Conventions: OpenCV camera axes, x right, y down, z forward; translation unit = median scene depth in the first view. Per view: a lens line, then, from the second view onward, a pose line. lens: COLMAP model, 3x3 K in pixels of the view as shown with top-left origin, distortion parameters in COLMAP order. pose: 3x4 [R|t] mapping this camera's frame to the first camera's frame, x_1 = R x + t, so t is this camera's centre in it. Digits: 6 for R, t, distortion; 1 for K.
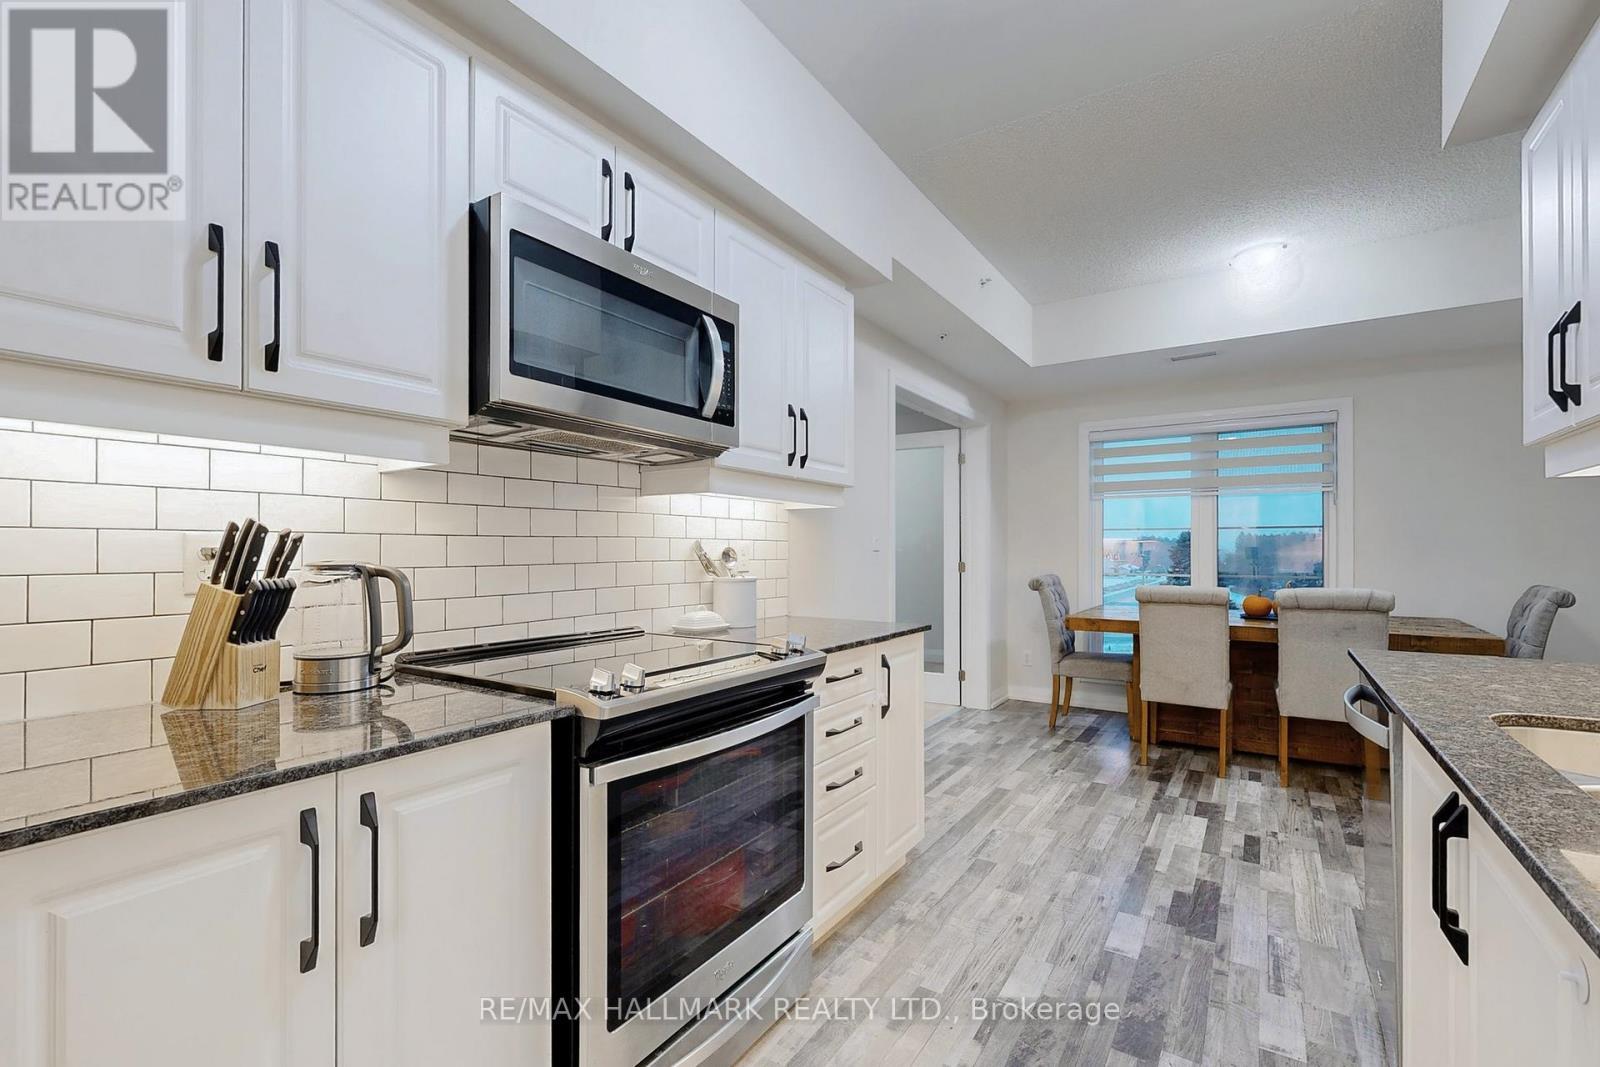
lens RADIAL K [[714.0, 0, 796.4], [0, 714.0, 544.3], [0, 0, 1]] dist [0.001915, 0.000298]
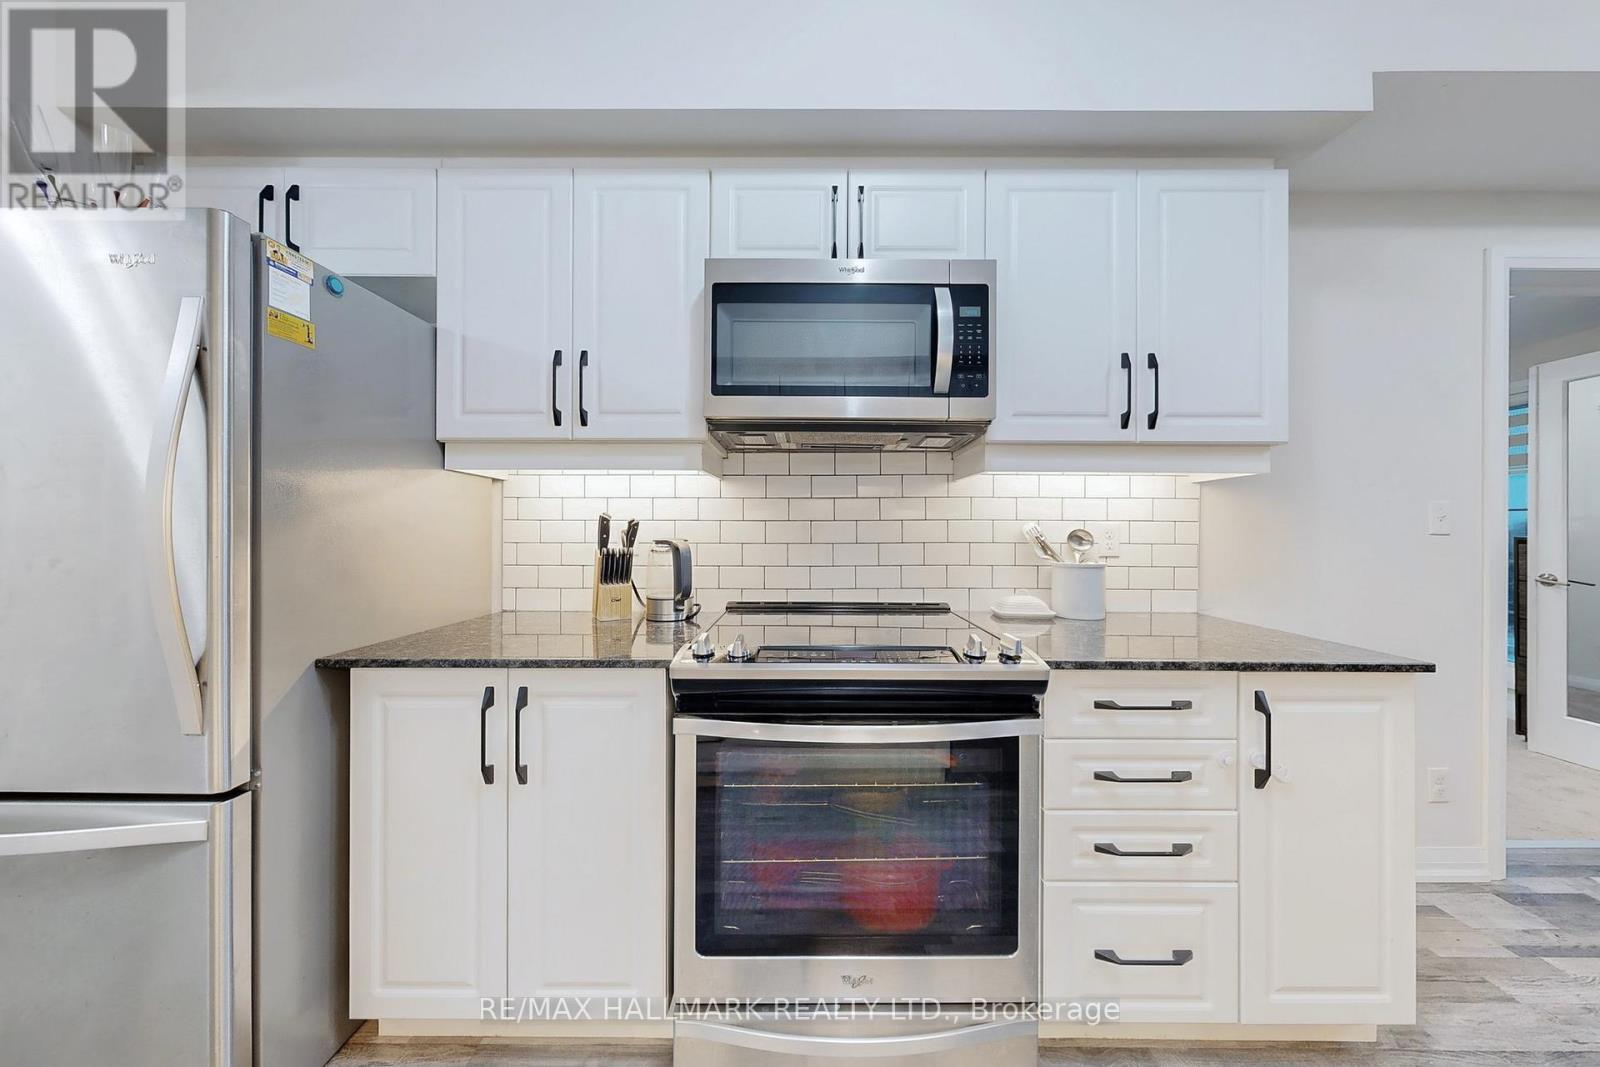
lens RADIAL K [[491.5, 0, 800.0], [0, 491.5, 532.9], [0, 0, 1]] dist [-0.000574, 0.000183]
pose [[0.544776, 0.000519, -0.838581, 0.339931], [0.003999, 0.999987, 0.003217, 0.007418], [0.838572, -0.005106, 0.544767, 0.505321]]
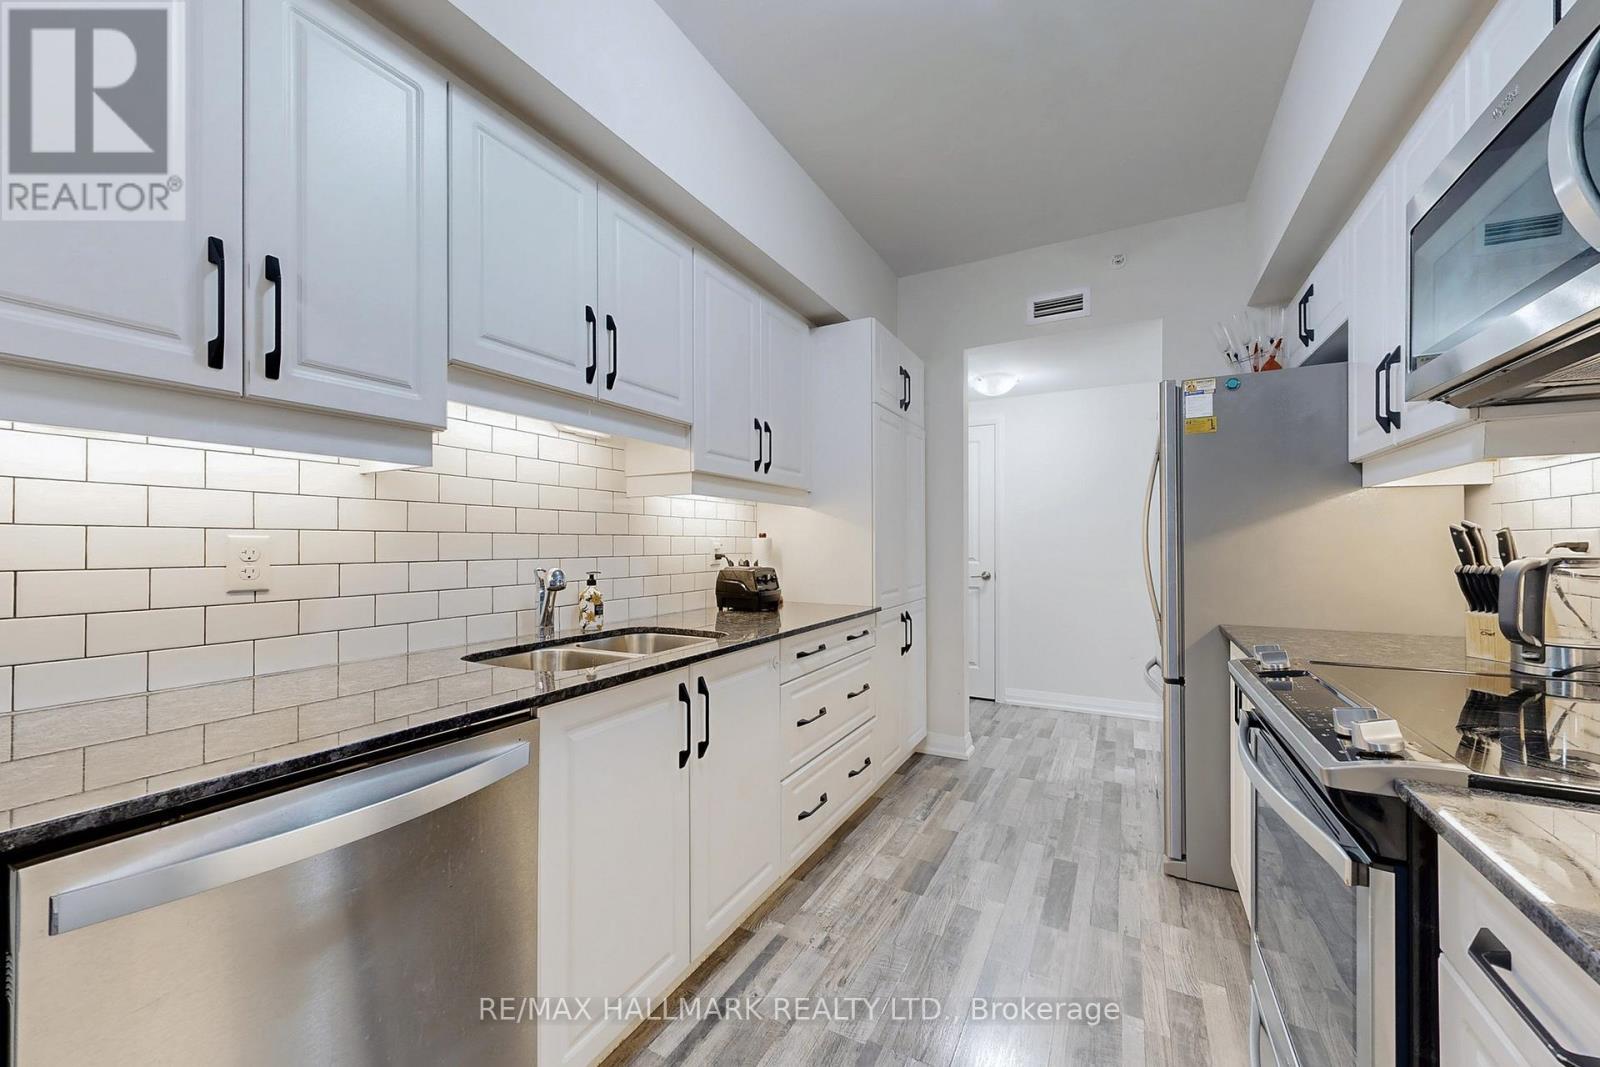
lens RADIAL K [[653.4, 0, 794.7], [0, 653.4, 540.2], [0, 0, 1]] dist [0.031745, 0.000106]
pose [[0.996563, -0.001061, 0.082826, -0.038448], [0.000978, 0.999999, 0.001042, -0.000947], [-0.082827, -0.000957, 0.996563, -0.056423]]
